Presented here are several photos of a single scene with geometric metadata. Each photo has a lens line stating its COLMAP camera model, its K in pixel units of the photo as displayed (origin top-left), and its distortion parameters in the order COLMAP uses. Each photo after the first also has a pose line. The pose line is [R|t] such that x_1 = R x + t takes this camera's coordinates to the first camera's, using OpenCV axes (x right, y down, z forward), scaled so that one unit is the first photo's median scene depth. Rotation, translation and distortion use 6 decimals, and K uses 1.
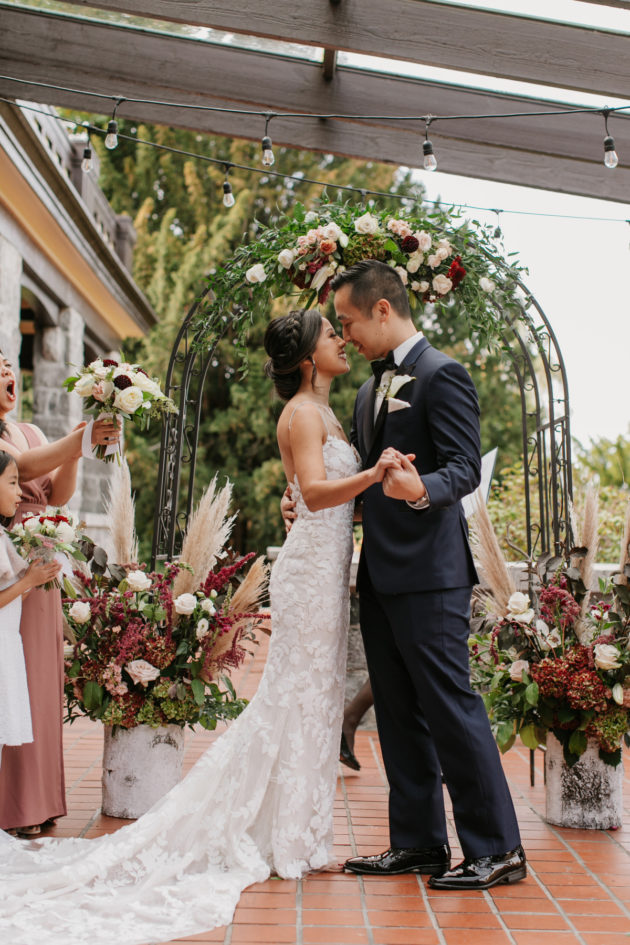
lens RADIAL K [[1492.9, 0, 315.0], [0, 1492.9, 472.5], [0, 0, 1]] dist [0.023450, 0.028792]
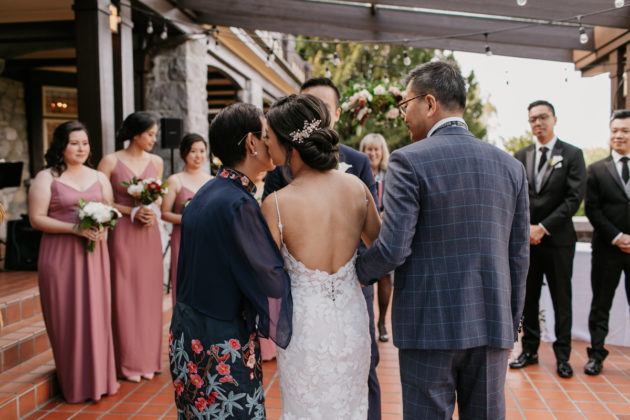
lens RADIAL K [[587.1, 0, 315.0], [0, 587.1, 210.0], [0, 0, 1]] dist [0.009252, 0.004589]
pose [[0.989497, -0.026640, -0.142075, 0.058828], [0.040451, 0.994633, 0.095228, -0.072765], [0.138775, -0.099975, 0.985265, 0.081924]]
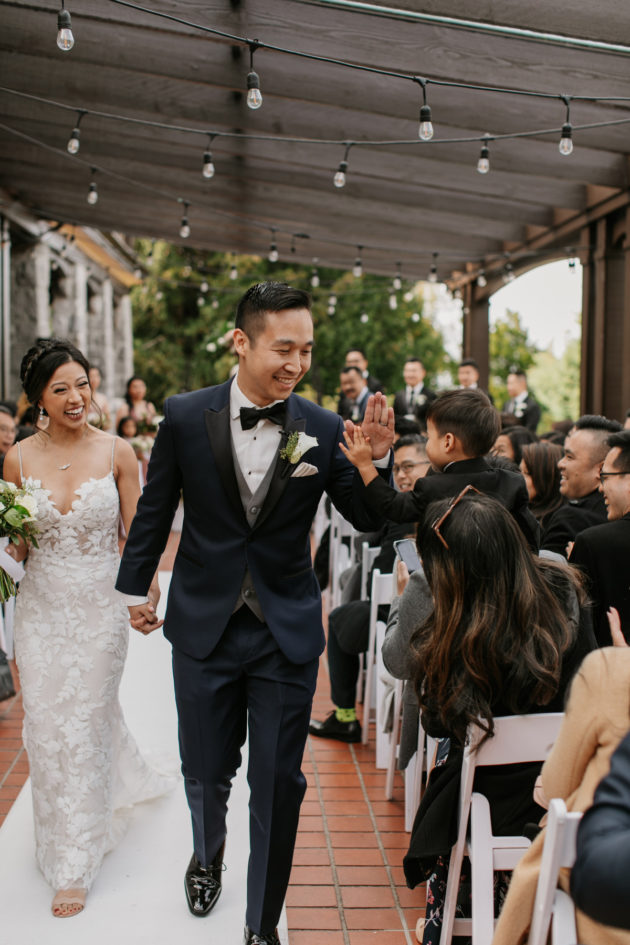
lens RADIAL K [[1337.2, 0, 315.0], [0, 1337.2, 472.5], [0, 0, 1]] dist [0.022938, -0.009881]
pose [[0.999472, -0.013911, 0.029350, 0.081633], [0.010703, 0.994228, 0.106754, -0.166944], [-0.030666, -0.106383, 0.993852, -1.606130]]
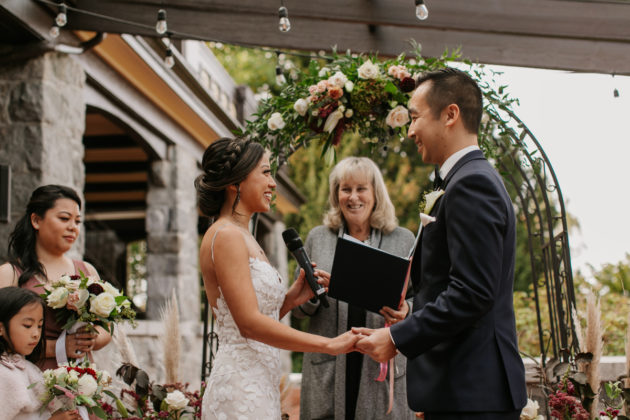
lens RADIAL K [[891.5, 0, 314.2], [0, 891.5, 222.6], [0, 0, 1]] dist [0.022938, -0.009881]
pose [[0.990386, -0.058998, -0.125117, 0.070579], [0.048422, 0.995122, -0.085951, 0.003509], [0.129578, 0.079067, 0.988412, 0.336592]]
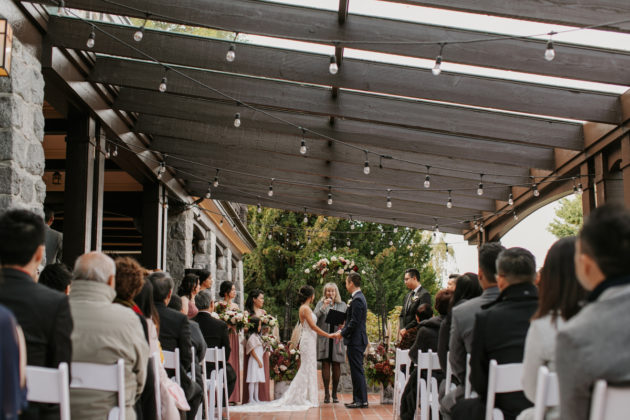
lens RADIAL K [[866.9, 0, 315.0], [0, 866.9, 210.0], [0, 0, 1]] dist [0.029768, -0.011517]
pose [[0.999616, -0.023970, -0.013893, 0.019189], [0.022373, 0.994170, -0.105477, -0.047307], [0.016340, 0.105126, 0.994325, -1.391473]]
